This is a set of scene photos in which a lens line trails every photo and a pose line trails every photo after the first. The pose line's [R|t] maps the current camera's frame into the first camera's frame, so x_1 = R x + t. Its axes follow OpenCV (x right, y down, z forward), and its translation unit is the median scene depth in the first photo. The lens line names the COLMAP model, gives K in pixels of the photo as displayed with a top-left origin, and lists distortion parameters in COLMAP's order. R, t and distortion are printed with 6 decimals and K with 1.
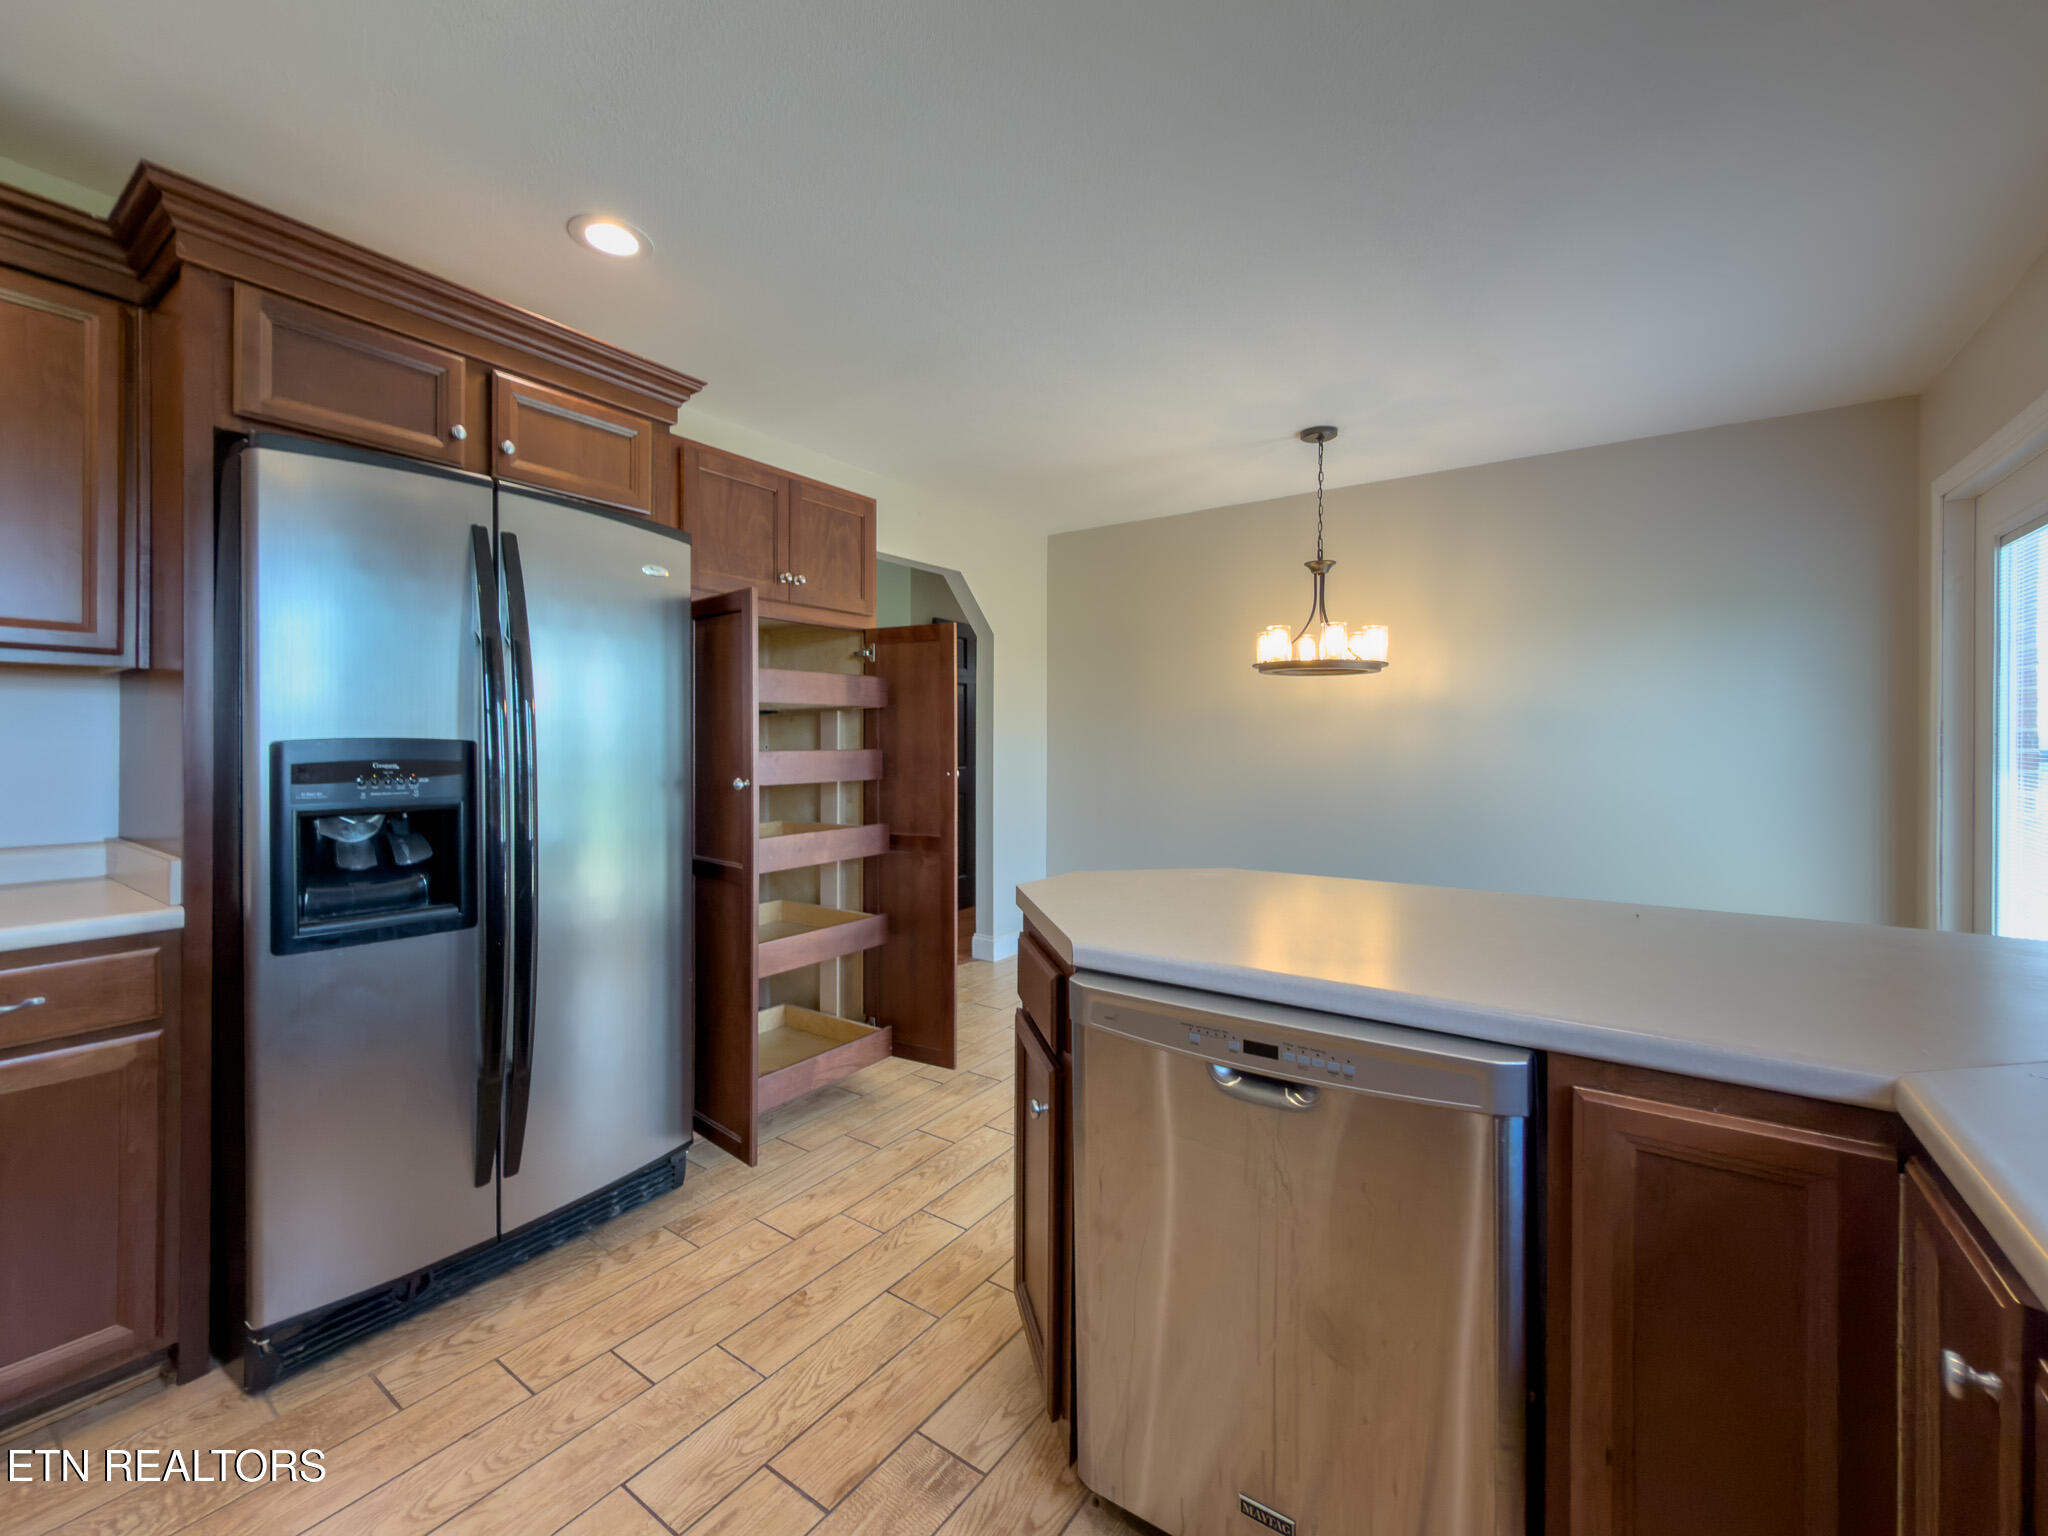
lens RADIAL K [[830.2, 0, 1011.9], [0, 830.2, 772.7], [0, 0, 1]] dist [-0.007771, 0.000935]
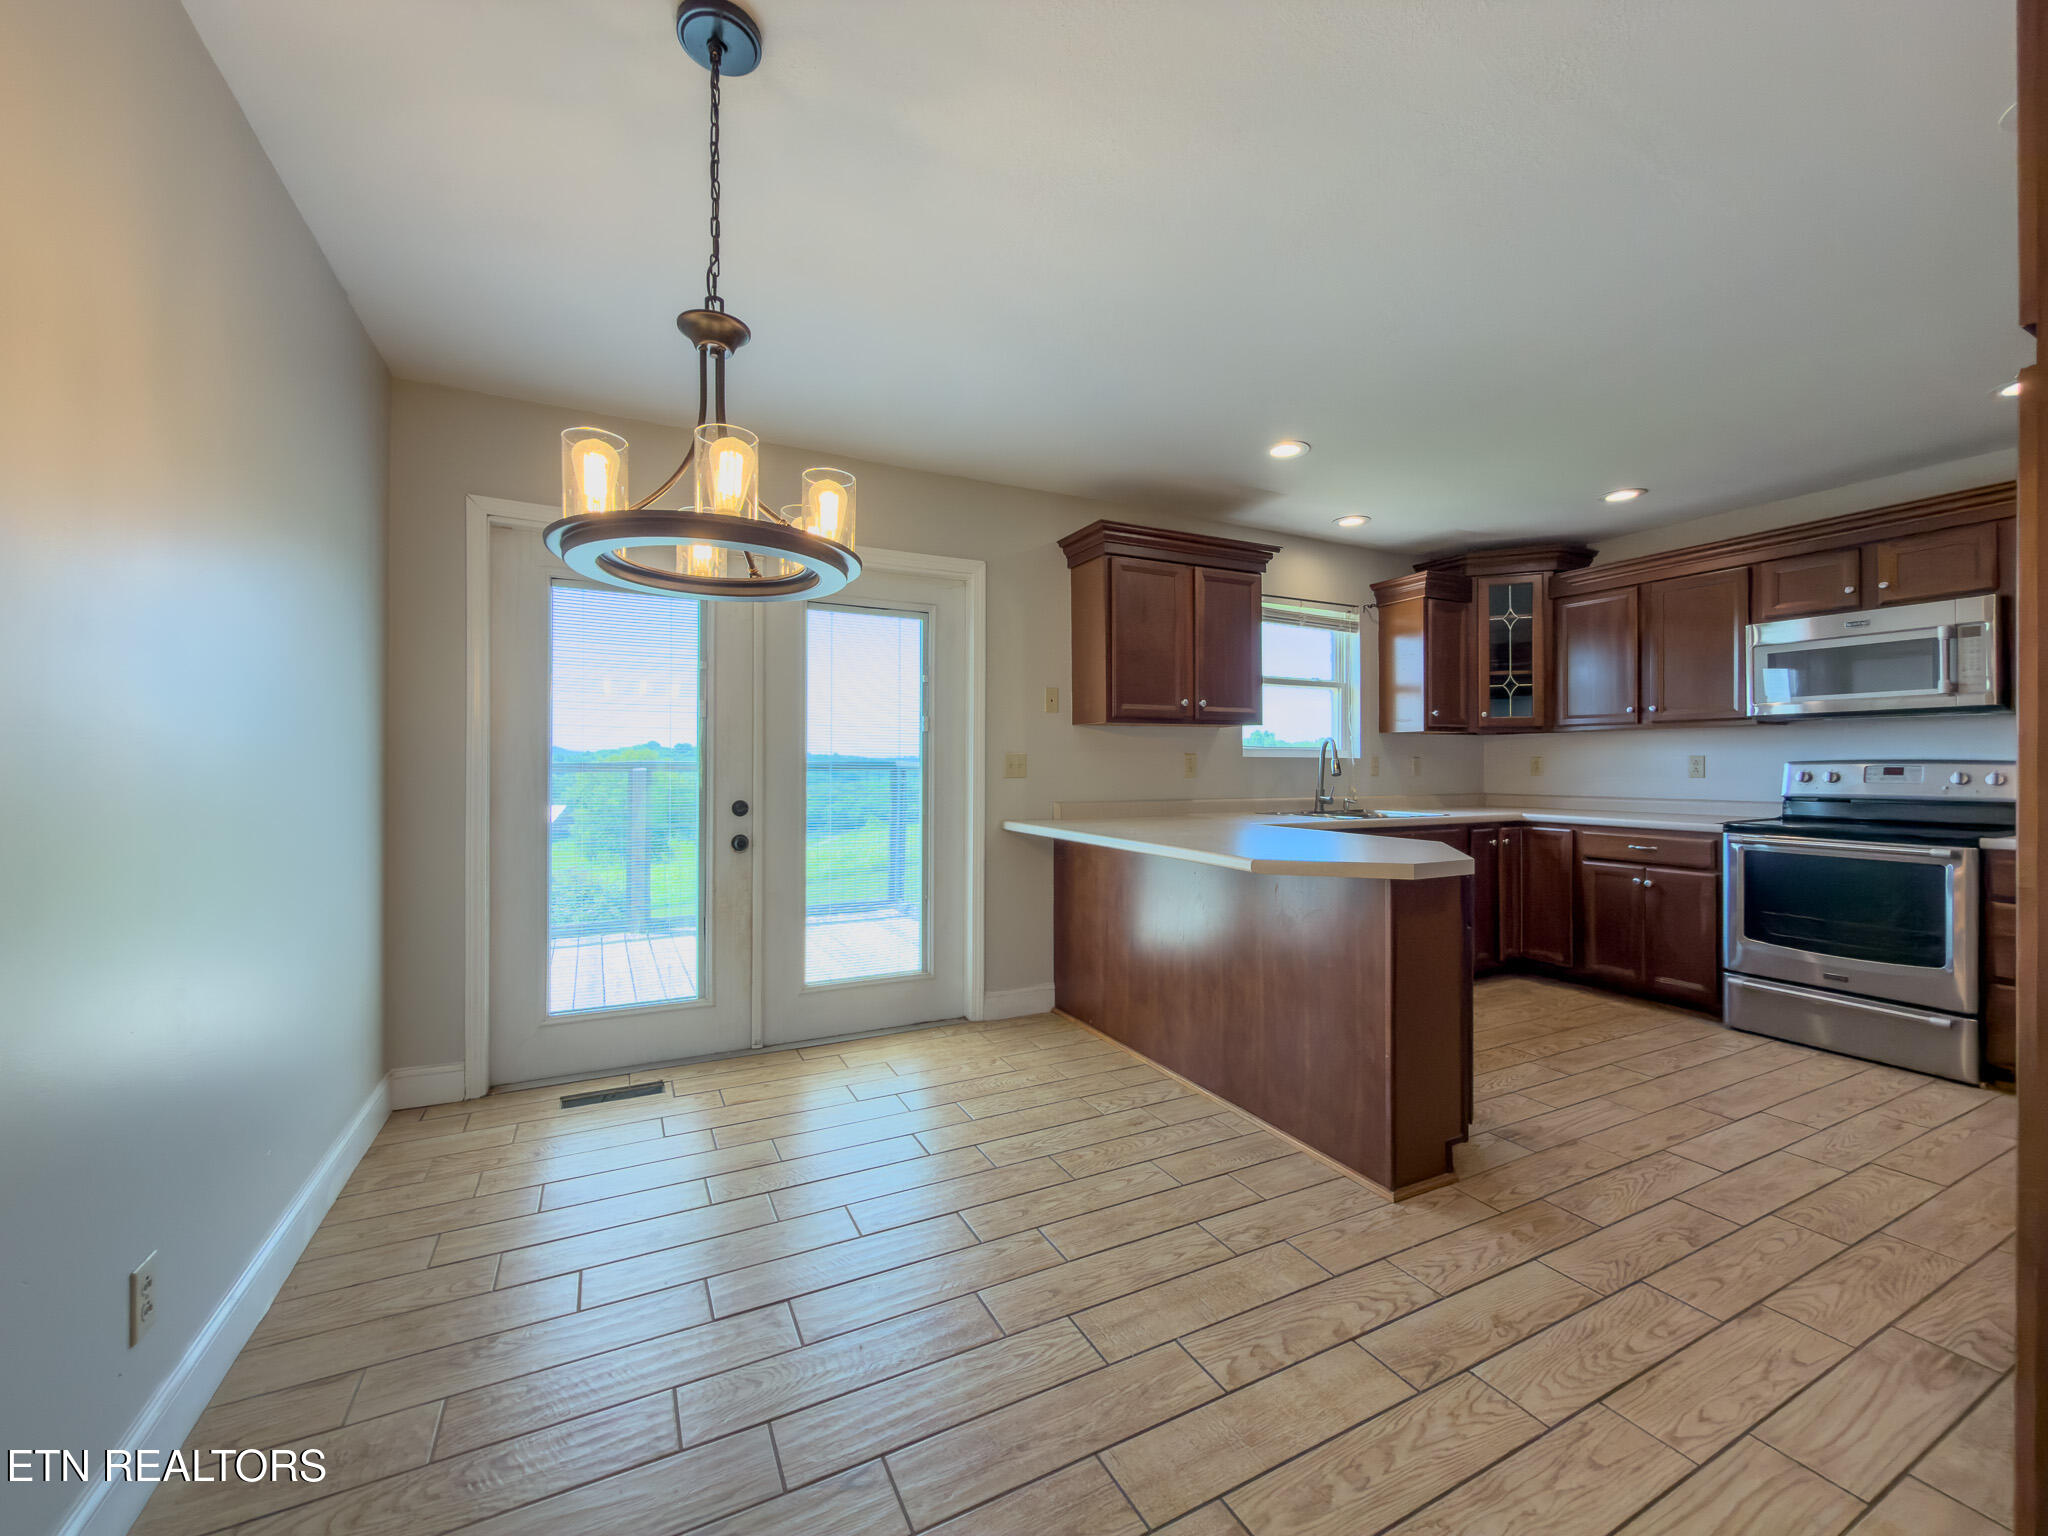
lens RADIAL K [[830.2, 0, 1000.6], [0, 830.2, 767.4], [0, 0, 1]] dist [-0.007771, 0.000935]
pose [[-0.879055, -0.005189, 0.476692, 0.048033], [0.006410, 0.999722, 0.022702, -0.048264], [-0.476677, 0.023012, -0.878777, 2.864936]]
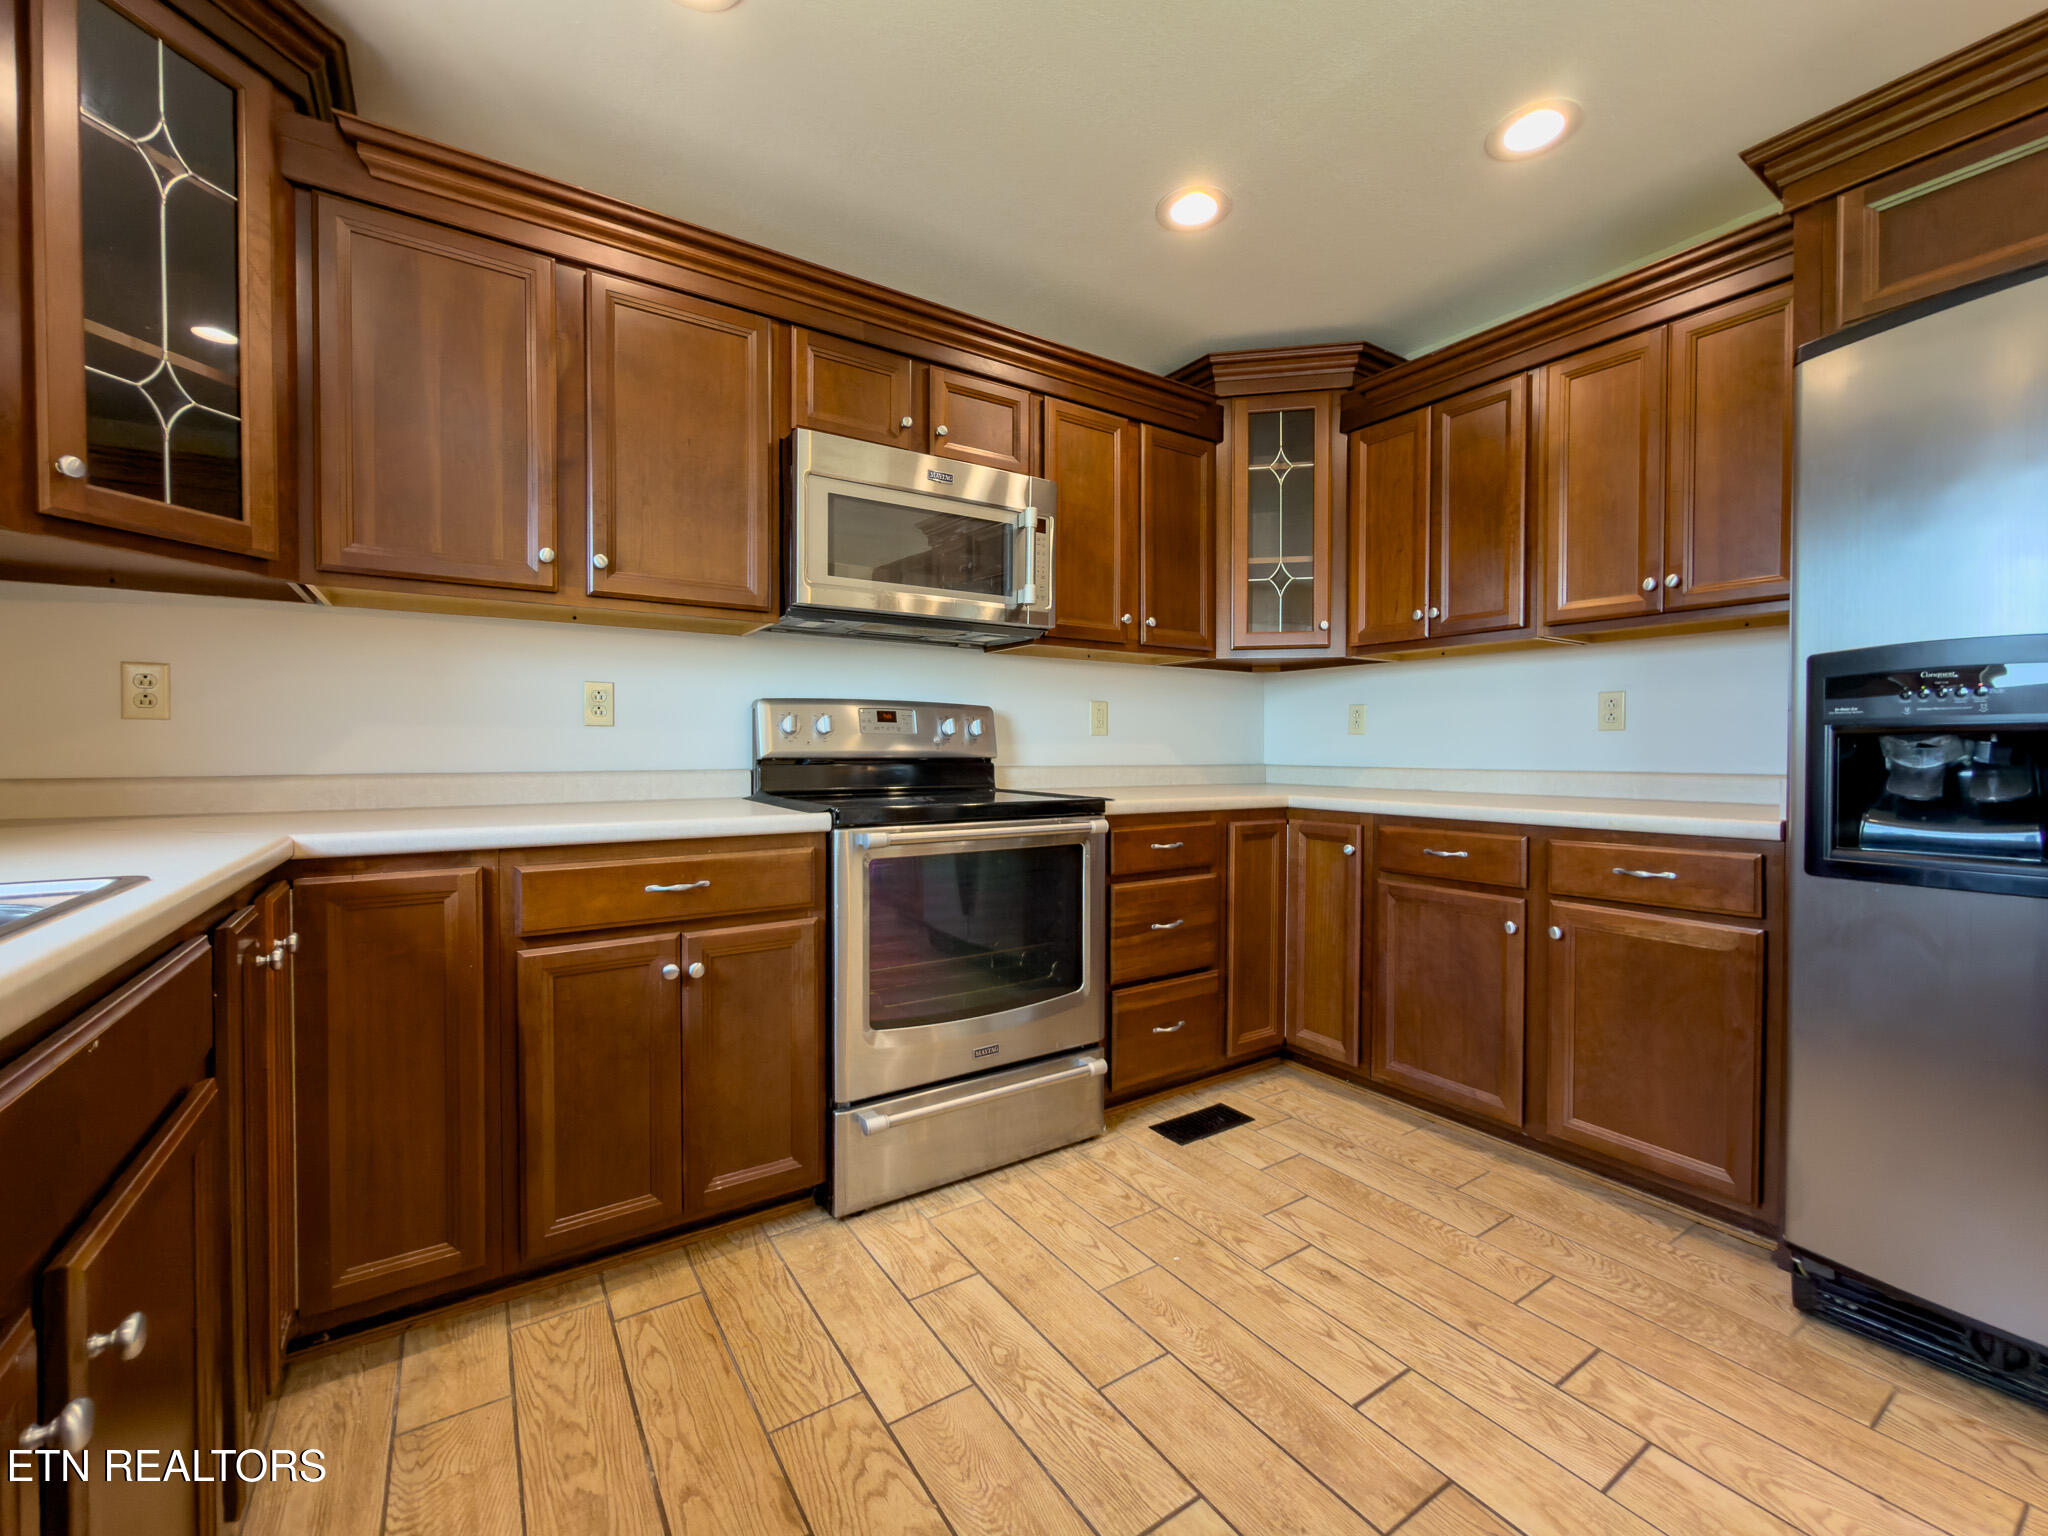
lens RADIAL K [[830.2, 0, 1030.6], [0, 830.2, 770.0], [0, 0, 1]] dist [-0.007771, 0.000935]
pose [[-0.361194, 0.019516, -0.932286, 0.340542], [-0.021341, 0.999346, 0.029188, 0.082149], [0.932247, 0.030438, -0.360541, 0.455693]]
